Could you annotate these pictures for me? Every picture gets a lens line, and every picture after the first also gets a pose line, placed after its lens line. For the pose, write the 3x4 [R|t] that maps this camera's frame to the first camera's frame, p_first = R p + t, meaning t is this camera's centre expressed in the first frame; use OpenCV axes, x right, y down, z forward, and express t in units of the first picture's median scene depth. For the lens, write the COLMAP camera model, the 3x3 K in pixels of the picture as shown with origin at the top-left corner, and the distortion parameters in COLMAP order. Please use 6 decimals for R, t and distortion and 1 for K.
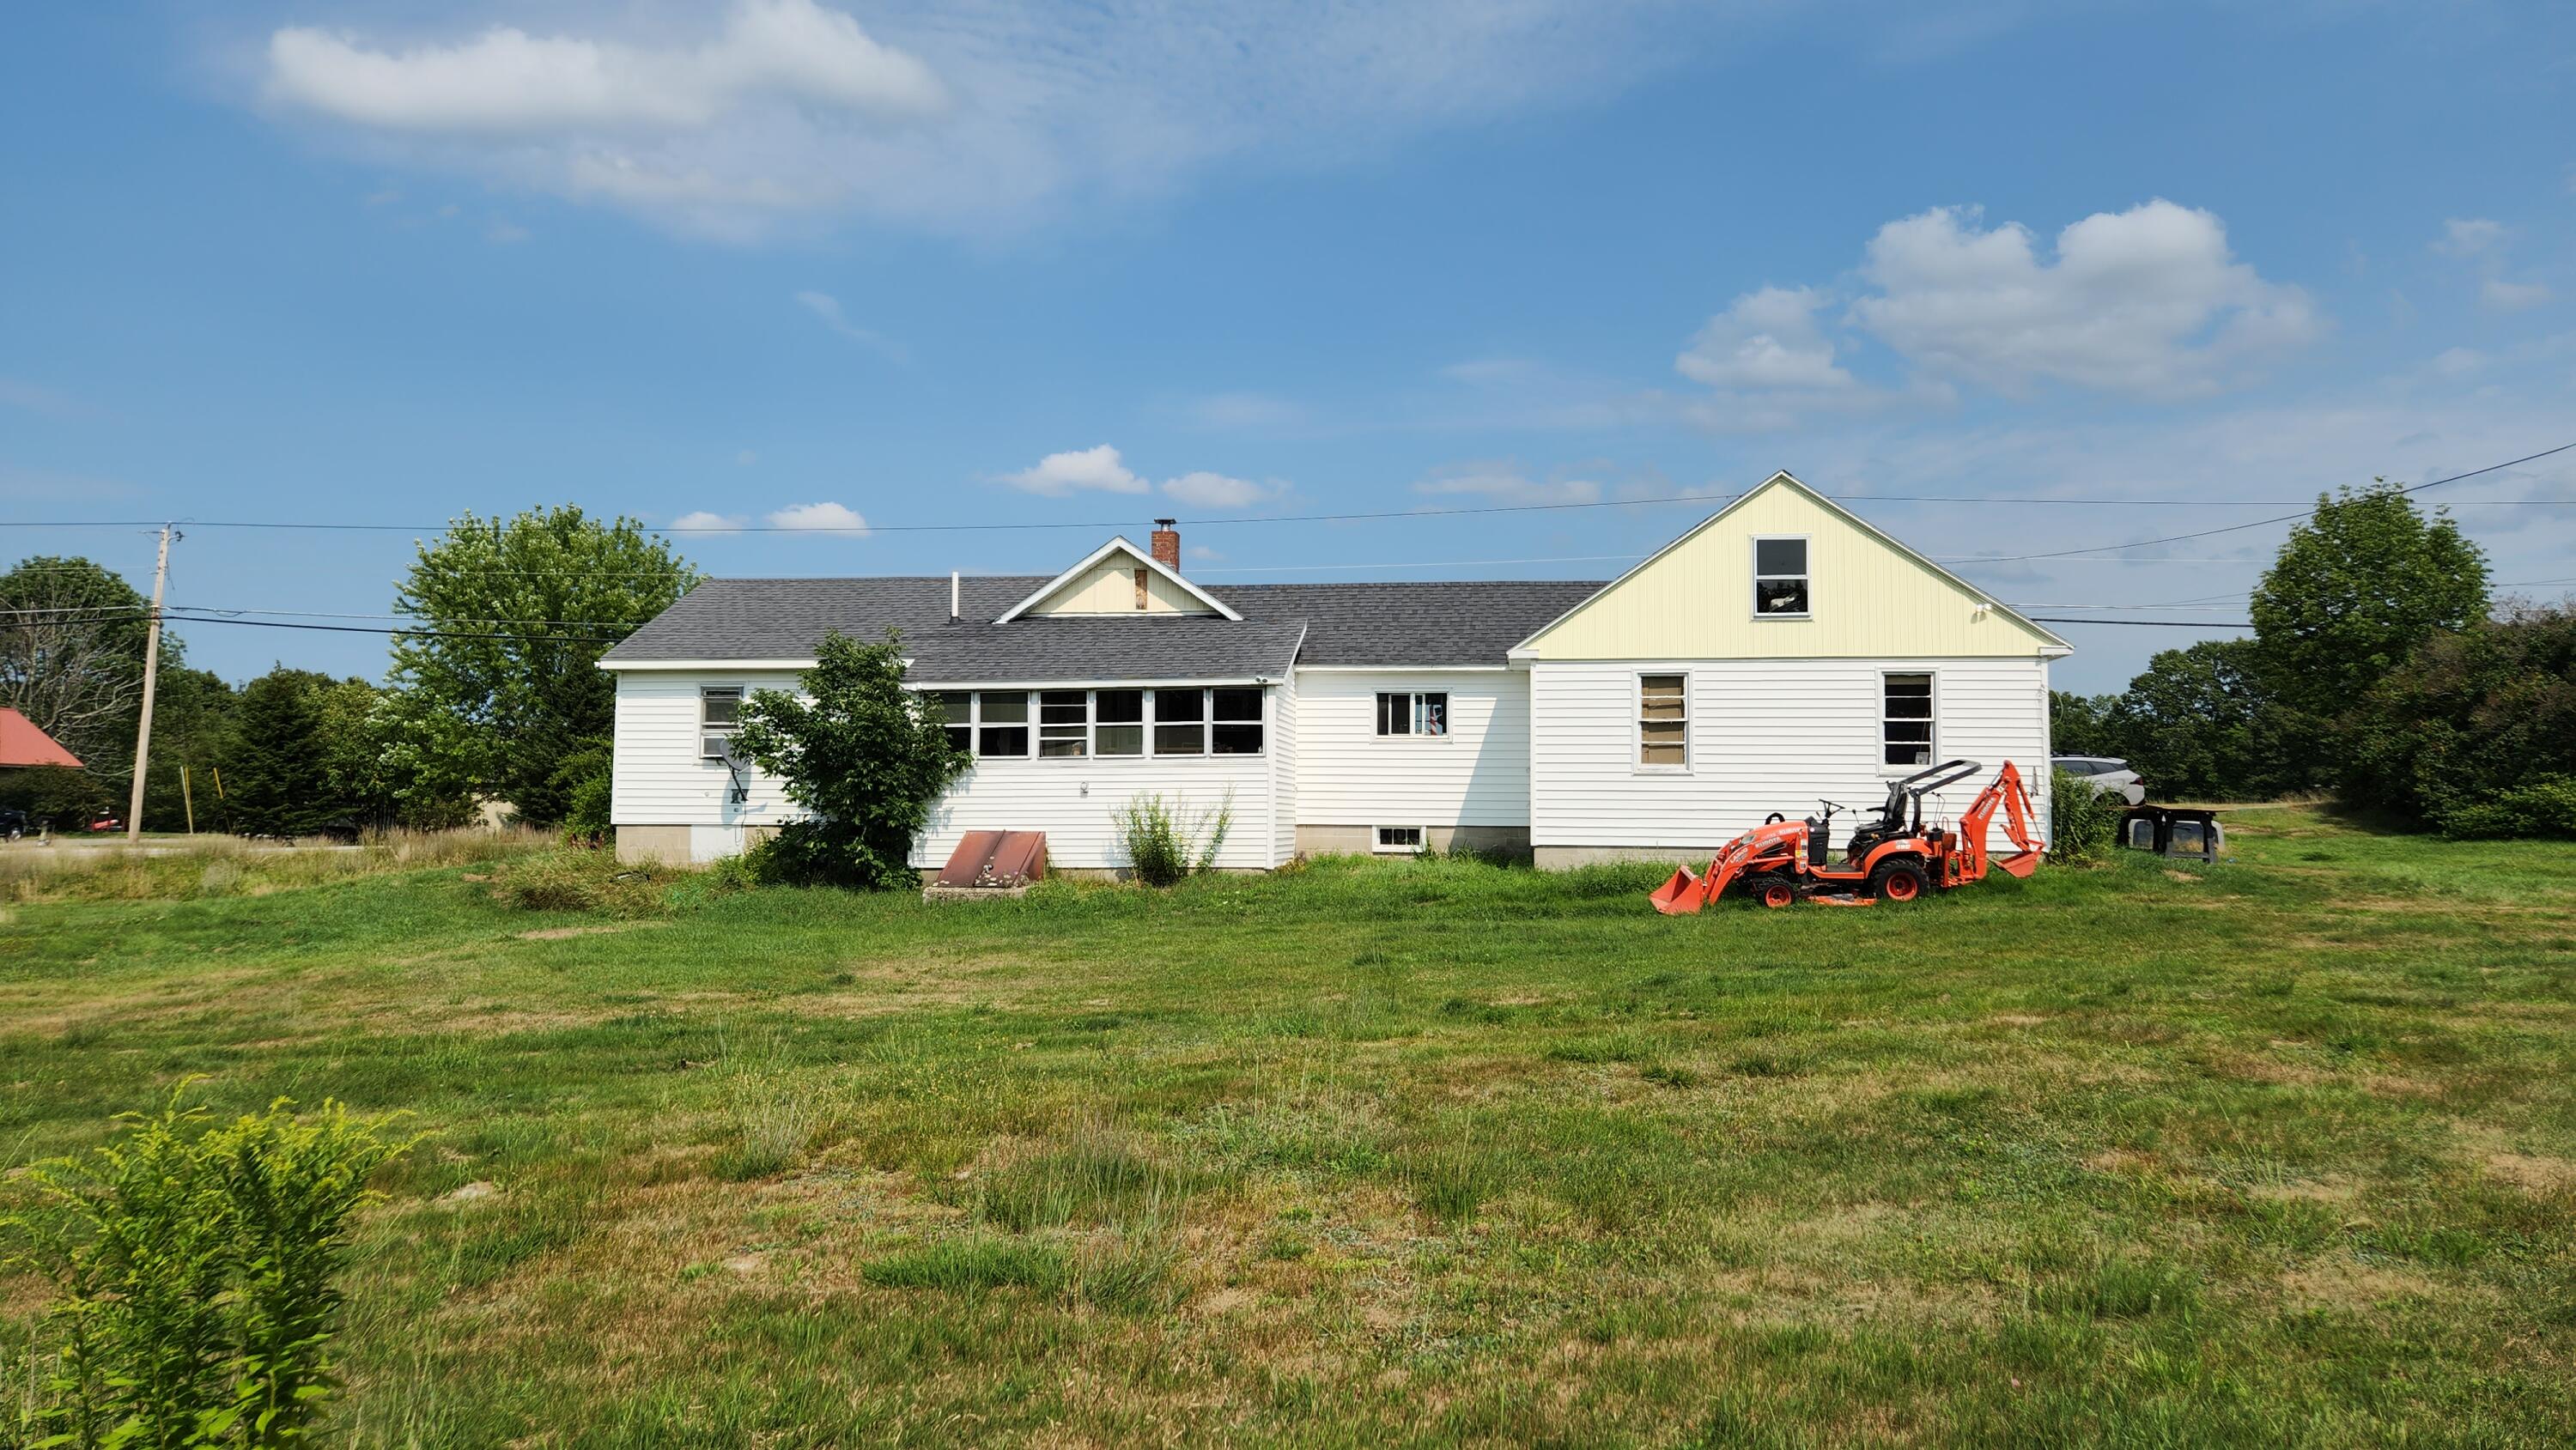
lens RADIAL K [[1703.4, 0, 1298.2], [0, 1703.4, 688.9], [0, 0, 1]] dist [0.073884, -0.059612]
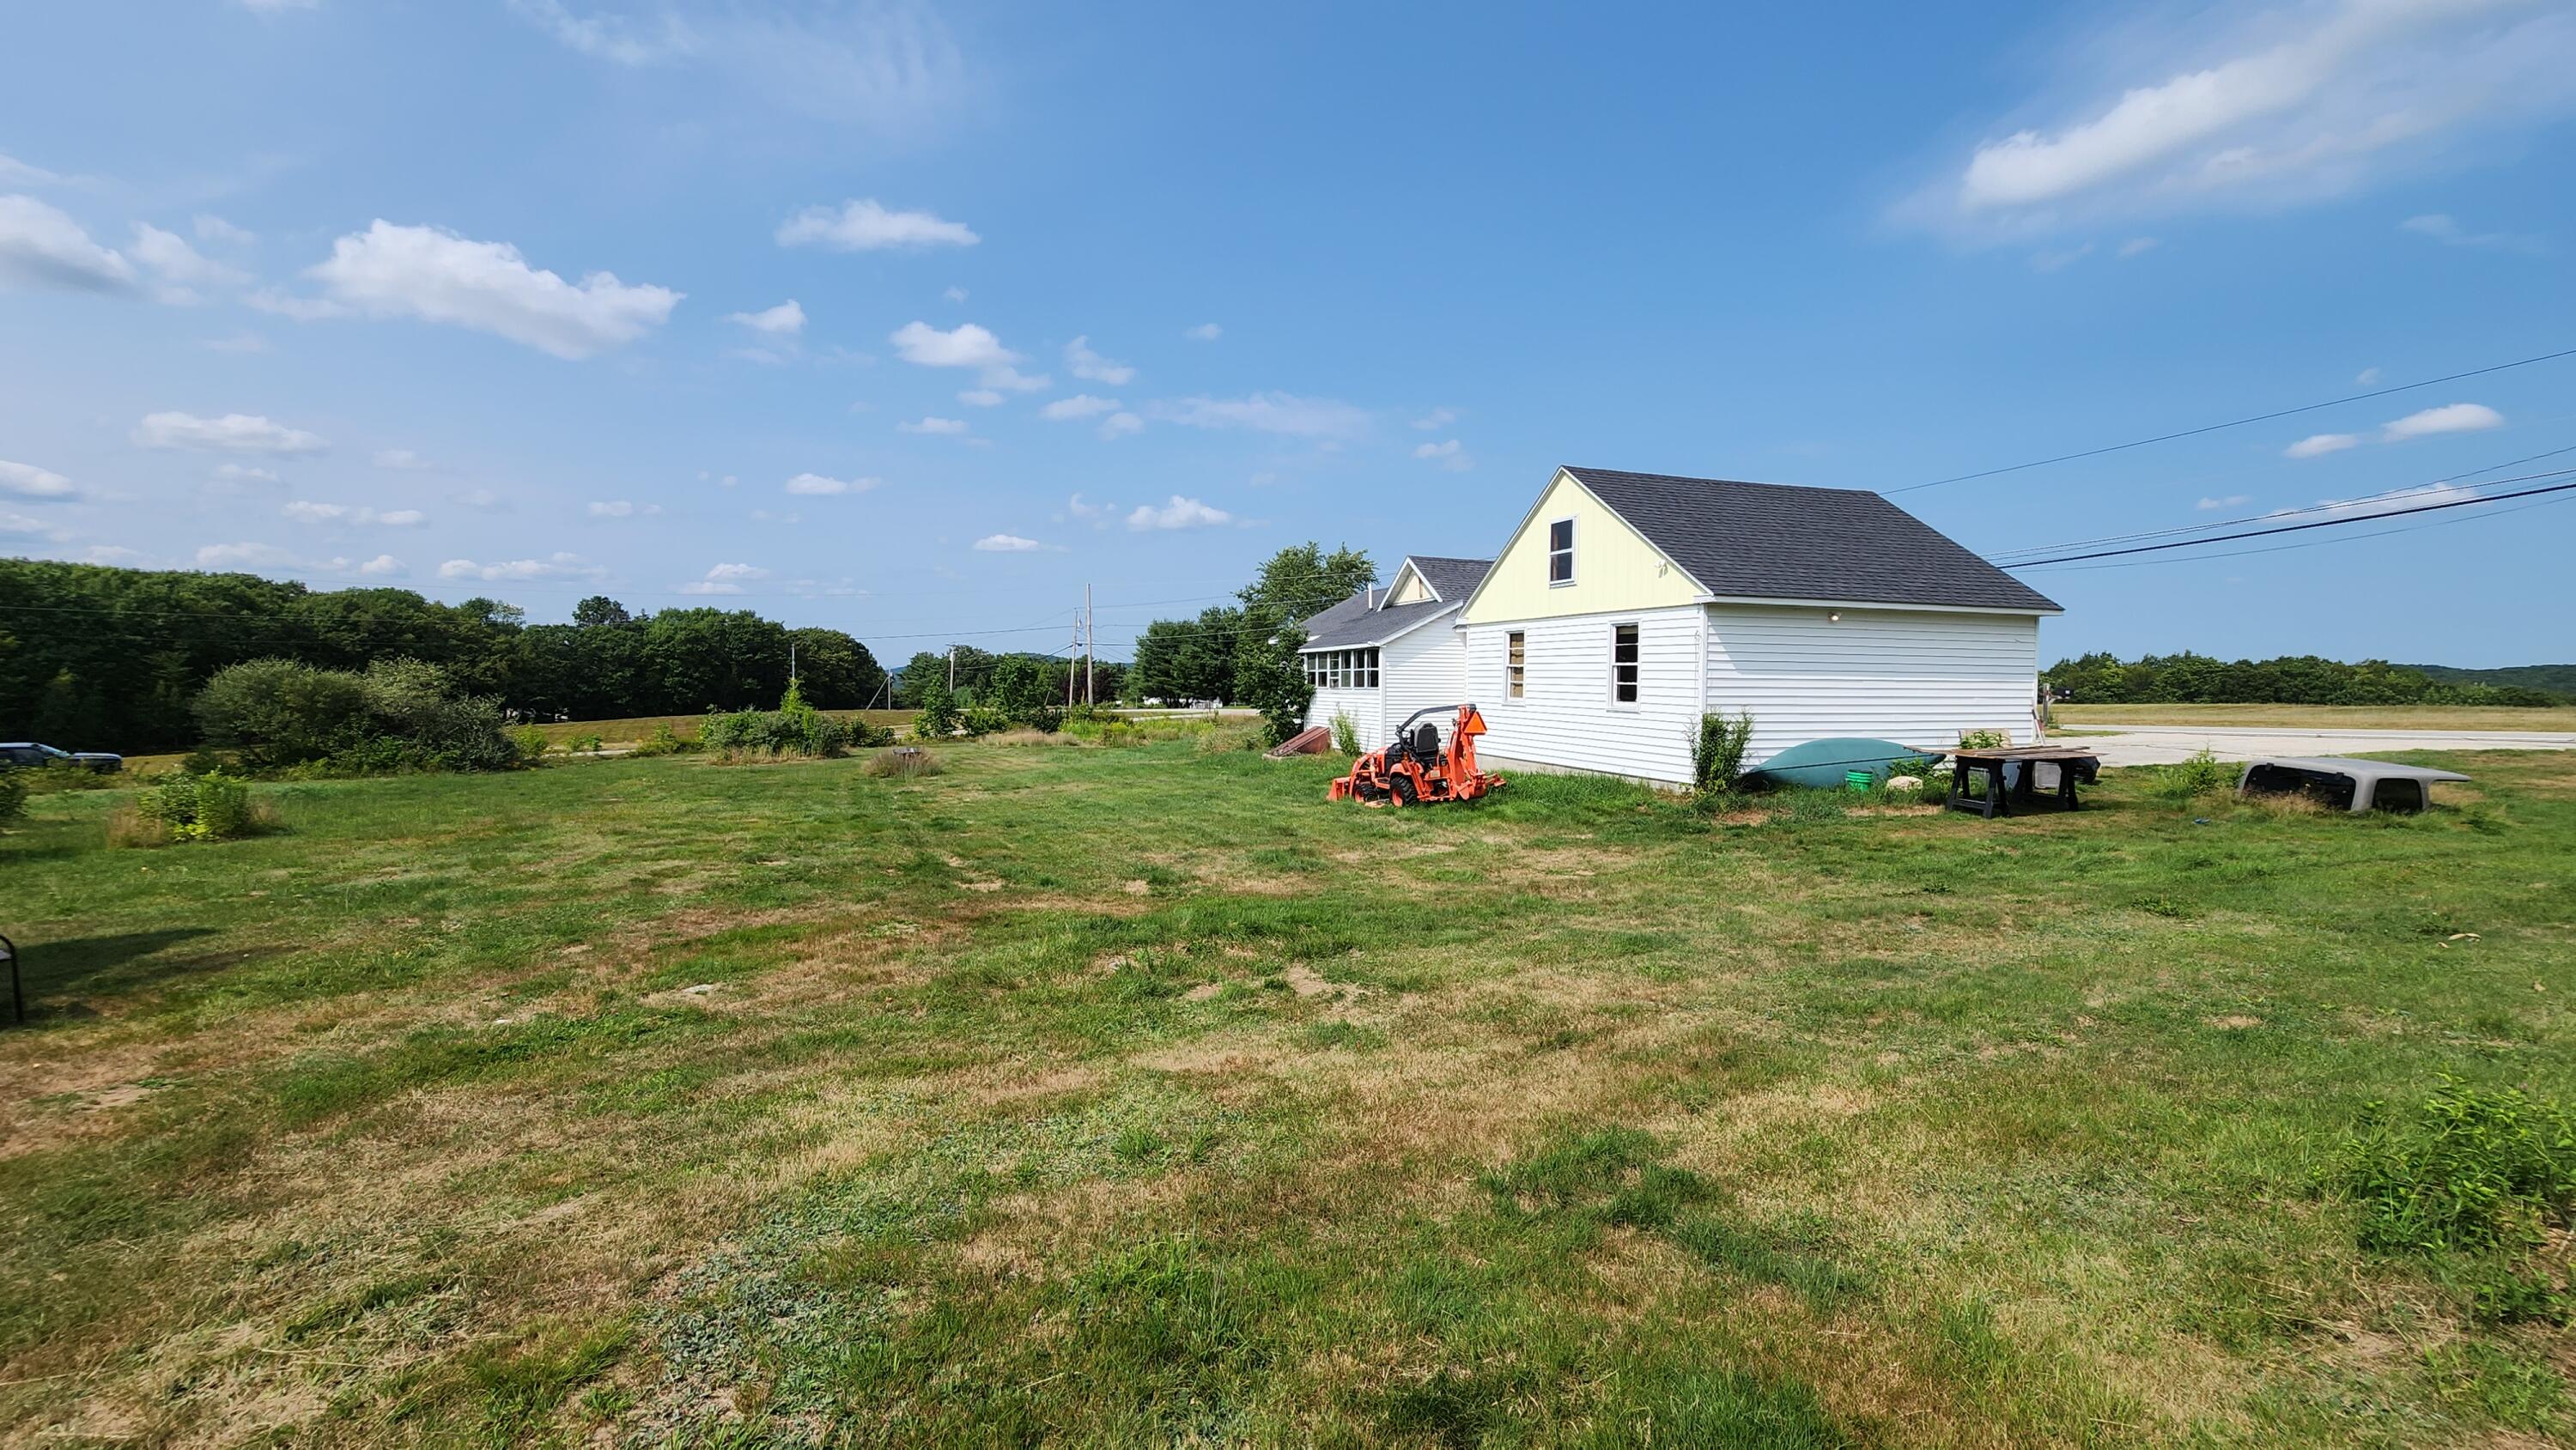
lens RADIAL K [[1146.1, 0, 1225.7], [0, 1146.1, 725.1], [0, 0, 1]] dist [0.000519, -0.000046]
pose [[0.397933, 0.038947, -0.916587, 0.956303], [0.048011, 0.996845, 0.063201, -0.003169], [0.916157, -0.069156, 0.394808, 0.427133]]
